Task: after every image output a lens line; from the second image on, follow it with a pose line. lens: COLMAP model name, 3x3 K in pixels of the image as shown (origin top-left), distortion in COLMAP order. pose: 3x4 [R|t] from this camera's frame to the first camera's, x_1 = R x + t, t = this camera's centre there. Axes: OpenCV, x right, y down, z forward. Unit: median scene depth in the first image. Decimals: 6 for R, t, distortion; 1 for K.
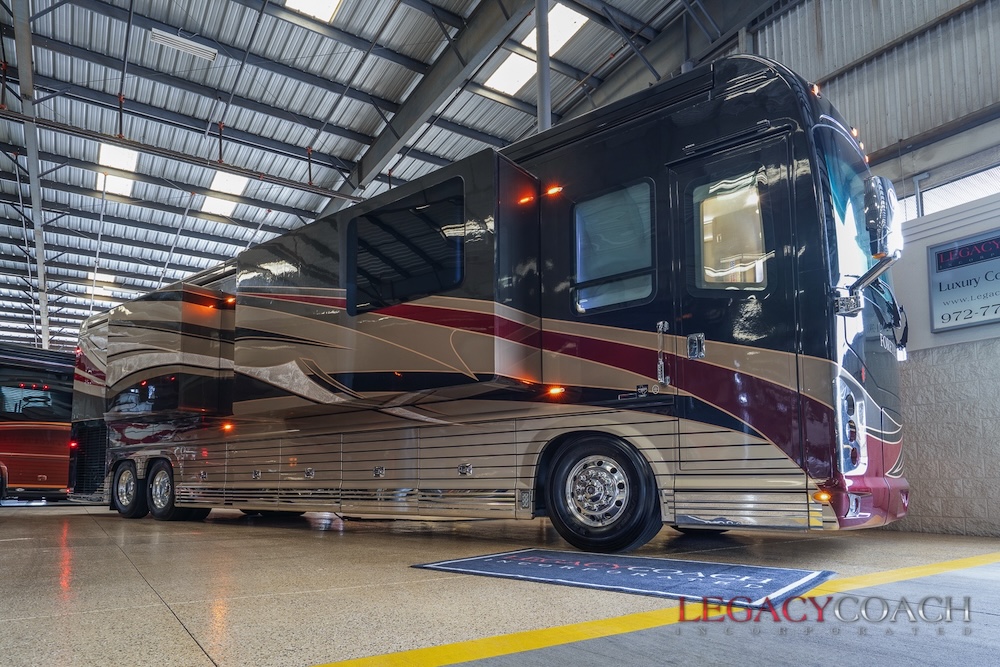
lens RADIAL K [[621.2, 0, 500.6], [0, 621.2, 277.9], [0, 0, 1]] dist [0.006820, 0.000660]
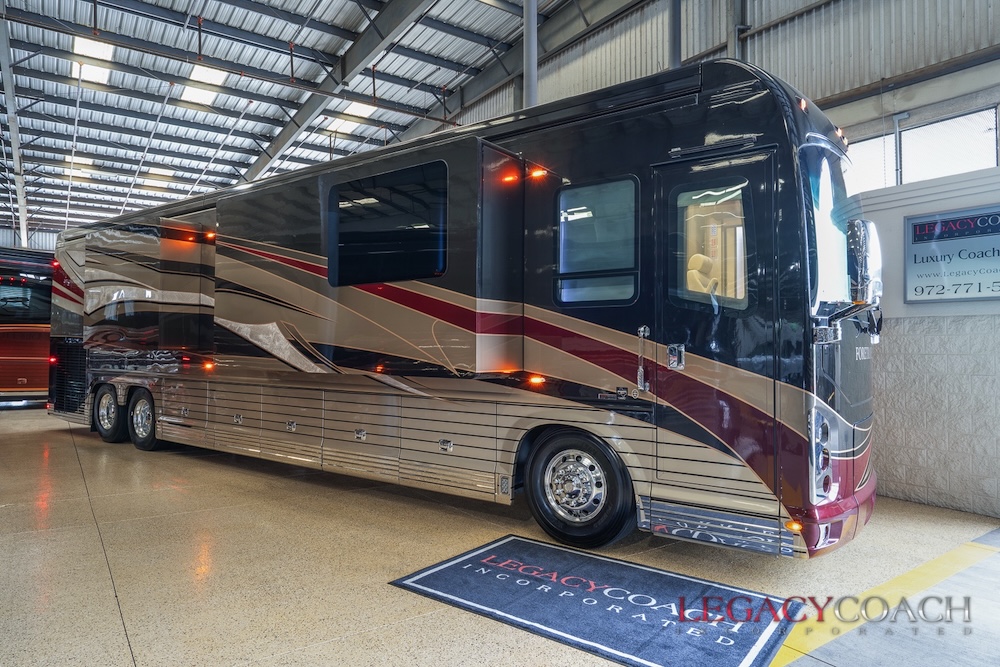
lens RADIAL K [[624.6, 0, 499.8], [0, 624.6, 334.4], [0, 0, 1]] dist [0.006098, 0.000569]
pose [[0.999521, 0.013897, 0.027650, 0.000711], [-0.015278, 0.998614, 0.050374, 0.130933], [-0.026911, -0.050772, 0.998348, -0.013593]]
